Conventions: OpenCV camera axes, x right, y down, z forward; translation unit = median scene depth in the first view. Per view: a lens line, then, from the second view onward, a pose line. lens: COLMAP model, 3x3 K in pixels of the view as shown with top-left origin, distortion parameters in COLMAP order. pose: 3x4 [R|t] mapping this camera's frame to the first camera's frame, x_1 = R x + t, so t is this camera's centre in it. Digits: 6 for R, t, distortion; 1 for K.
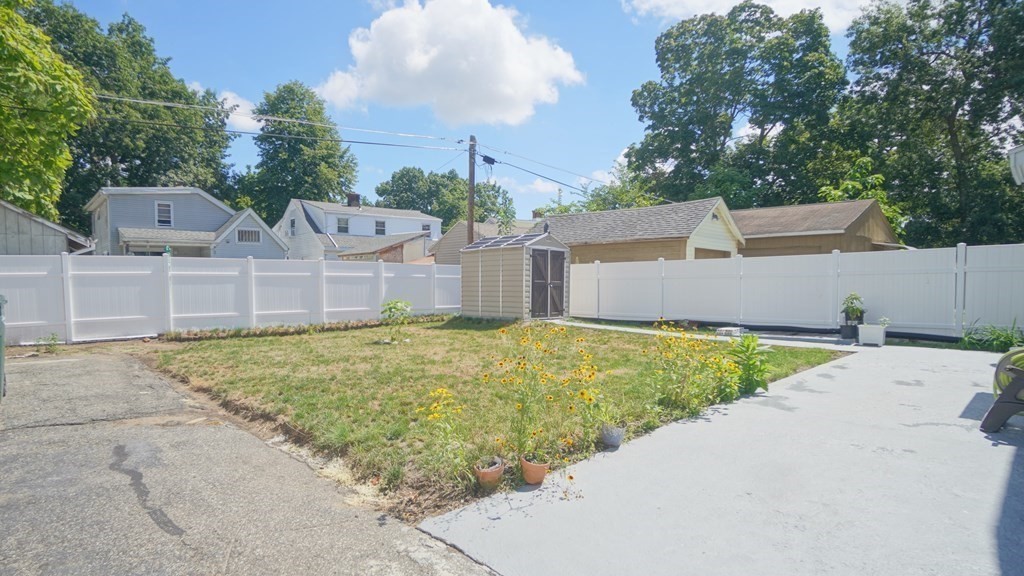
lens RADIAL K [[541.7, 0, 478.1], [0, 541.7, 306.3], [0, 0, 1]] dist [-0.066401, 0.031460]
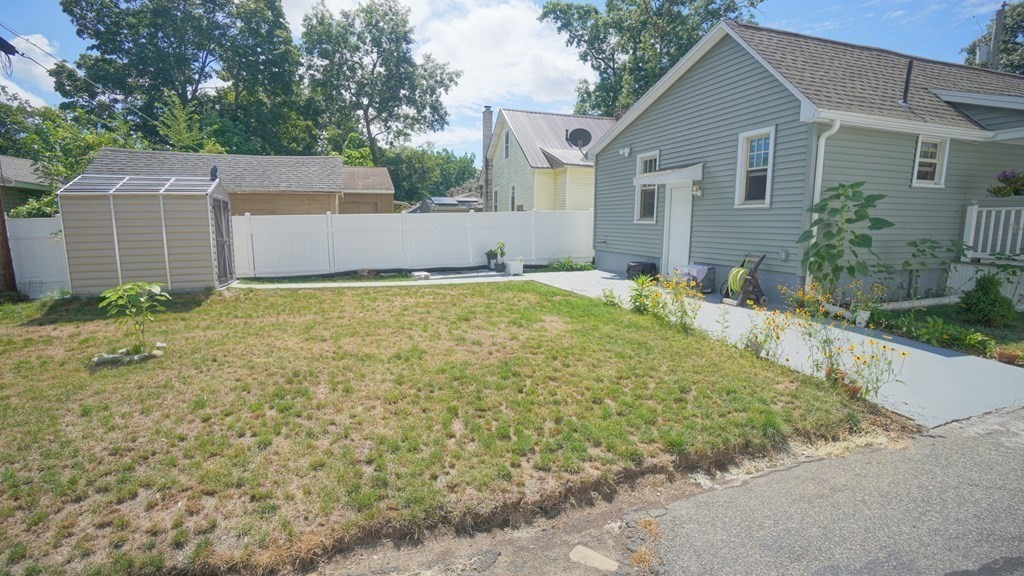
lens RADIAL K [[464.9, 0, 509.2], [0, 464.9, 289.8], [0, 0, 1]] dist [-0.064116, 0.024385]
pose [[0.386109, -0.132691, 0.912860, -0.179791], [0.046305, 0.991140, 0.124485, -0.018525], [-0.921290, -0.005795, 0.388832, 0.176040]]
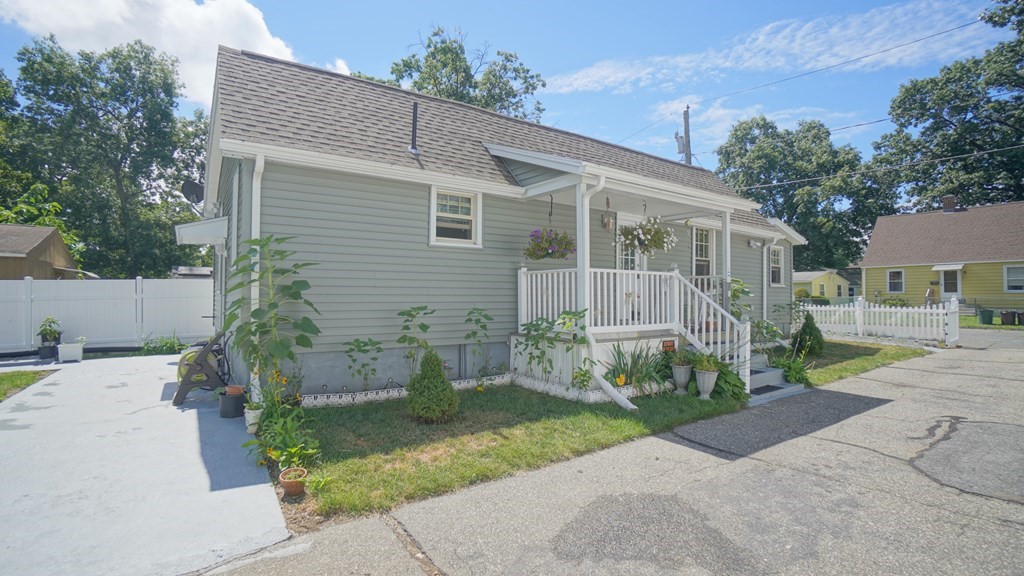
lens RADIAL K [[468.2, 0, 512.0], [0, 468.2, 288.0], [0, 0, 1]] dist [-0.046757, 0.011680]
pose [[0.115559, 0.017918, 0.993139, -0.045172], [0.051487, 0.998385, -0.024004, -0.004796], [-0.991965, 0.053908, 0.114449, -0.029333]]
